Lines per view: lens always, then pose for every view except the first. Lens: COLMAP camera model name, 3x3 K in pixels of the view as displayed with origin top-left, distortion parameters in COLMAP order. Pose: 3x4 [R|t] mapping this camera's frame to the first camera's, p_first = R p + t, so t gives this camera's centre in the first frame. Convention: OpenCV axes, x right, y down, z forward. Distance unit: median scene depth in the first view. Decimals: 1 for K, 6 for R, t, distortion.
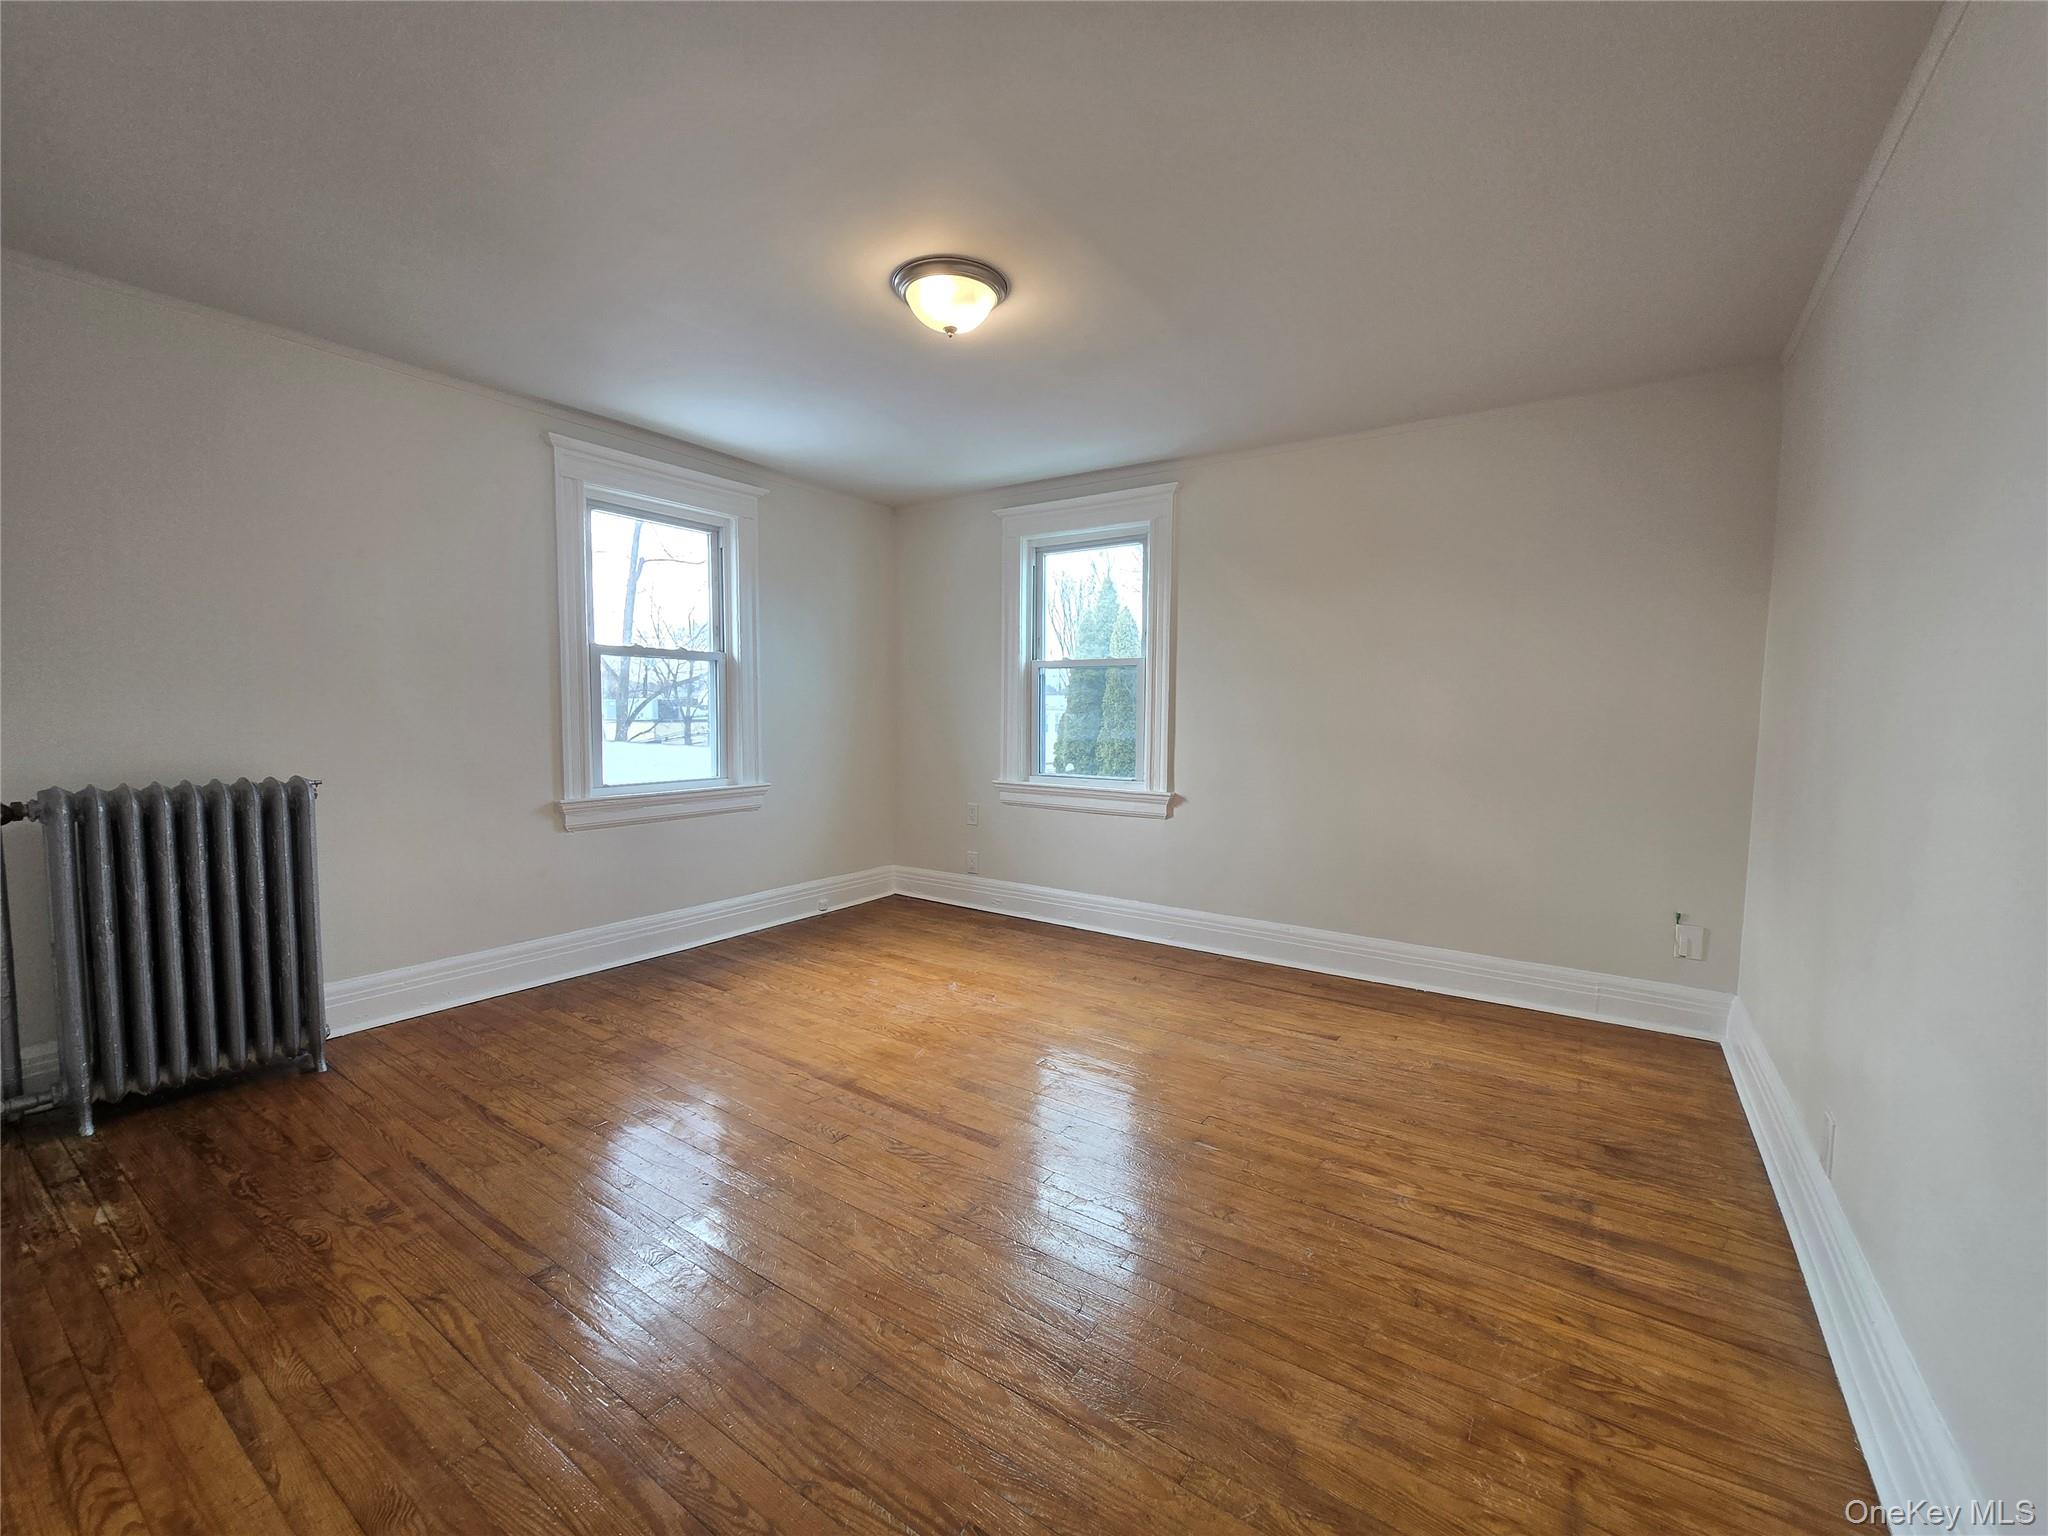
lens RADIAL K [[845.3, 0, 1020.8], [0, 845.3, 775.8], [0, 0, 1]] dist [-0.001654, 0.000171]
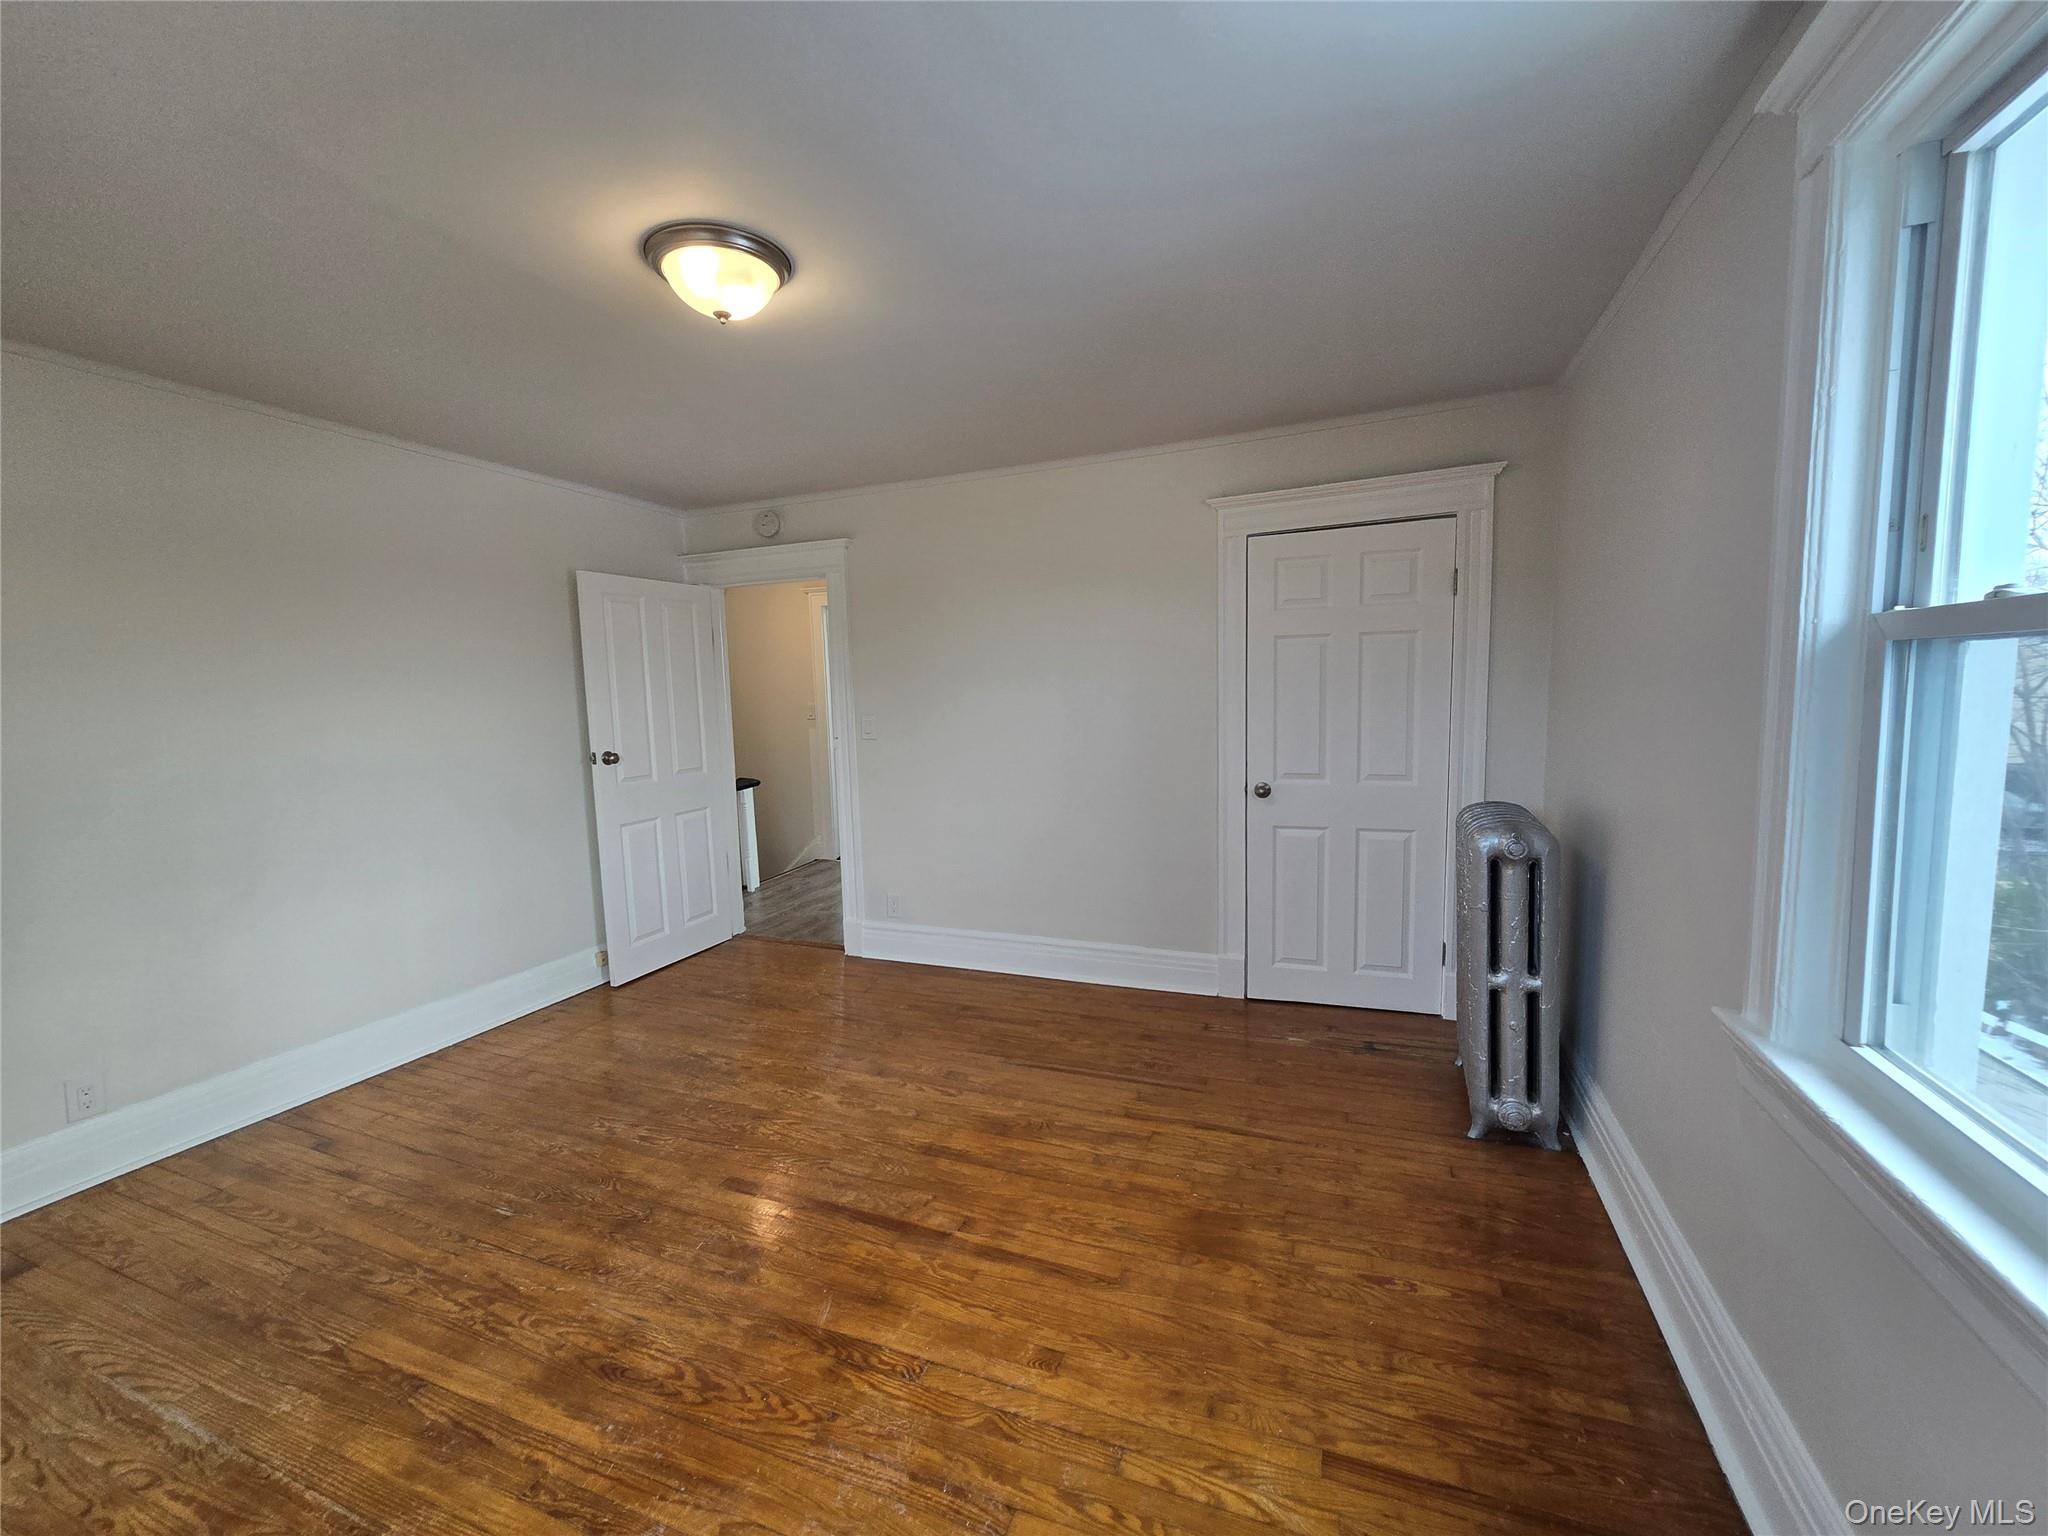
lens RADIAL K [[845.3, 0, 1020.8], [0, 845.3, 775.8], [0, 0, 1]] dist [-0.001654, 0.000171]
pose [[-0.974895, 0.041995, -0.218669, -0.147720], [0.001920, 0.983603, 0.180339, -0.203882], [0.222657, 0.175392, -0.958990, 1.655226]]
